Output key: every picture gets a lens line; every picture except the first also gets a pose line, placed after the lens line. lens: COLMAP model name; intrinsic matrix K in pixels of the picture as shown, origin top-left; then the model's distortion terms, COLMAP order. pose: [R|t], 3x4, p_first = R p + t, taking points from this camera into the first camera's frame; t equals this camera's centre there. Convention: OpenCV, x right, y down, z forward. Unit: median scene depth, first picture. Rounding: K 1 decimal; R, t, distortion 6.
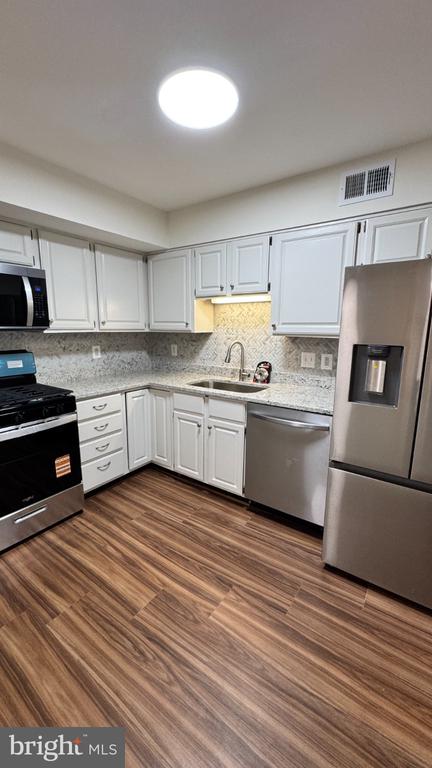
lens RADIAL K [[306.4, 0, 215.7], [0, 306.4, 382.8], [0, 0, 1]] dist [-0.003052, -0.000139]
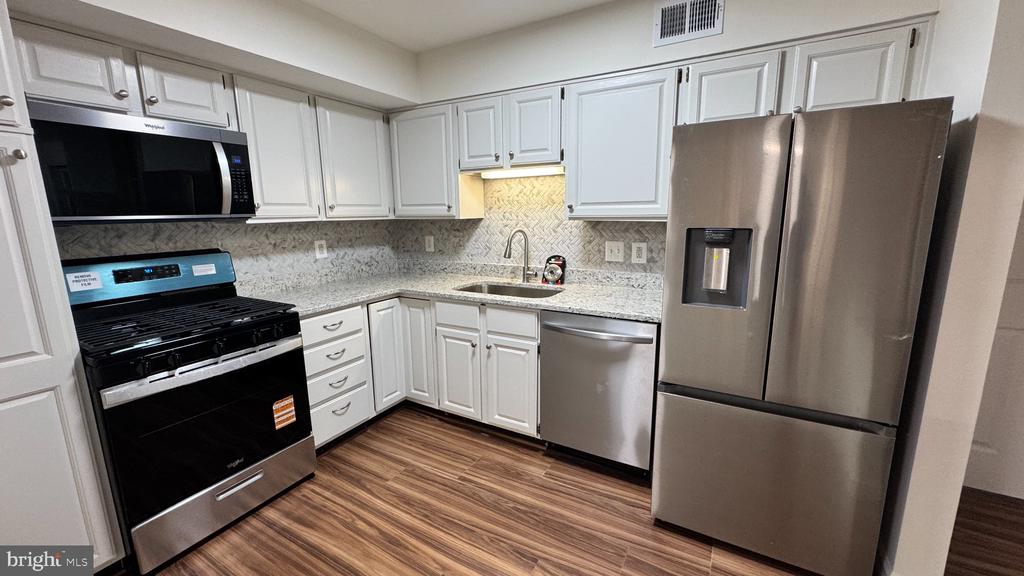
lens RADIAL K [[408.6, 0, 510.5], [0, 408.6, 286.9], [0, 0, 1]] dist [-0.003052, -0.000139]
pose [[0.995108, -0.037214, 0.091517, -0.056513], [0.037061, 0.999307, 0.003373, 0.000282], [-0.091580, 0.000035, 0.995798, 0.021254]]
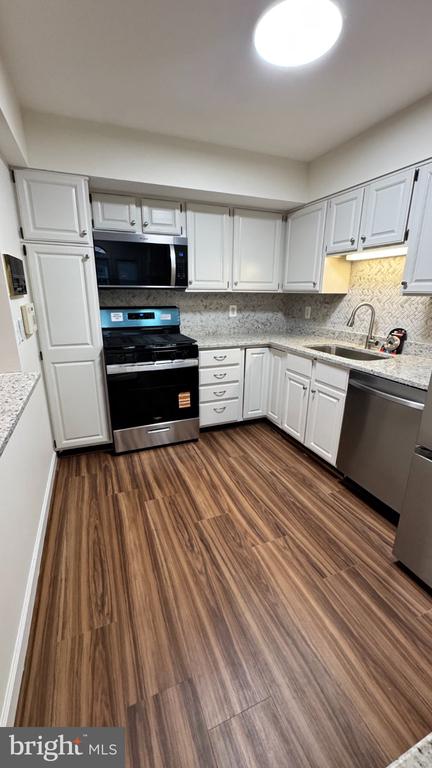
lens RADIAL K [[306.4, 0, 215.0], [0, 306.4, 382.4], [0, 0, 1]] dist [-0.003052, -0.000139]
pose [[0.842858, 0.153666, -0.515730, 0.234214], [-0.098778, 0.986258, 0.132431, 0.020057], [0.528993, -0.060678, 0.846454, 0.006434]]
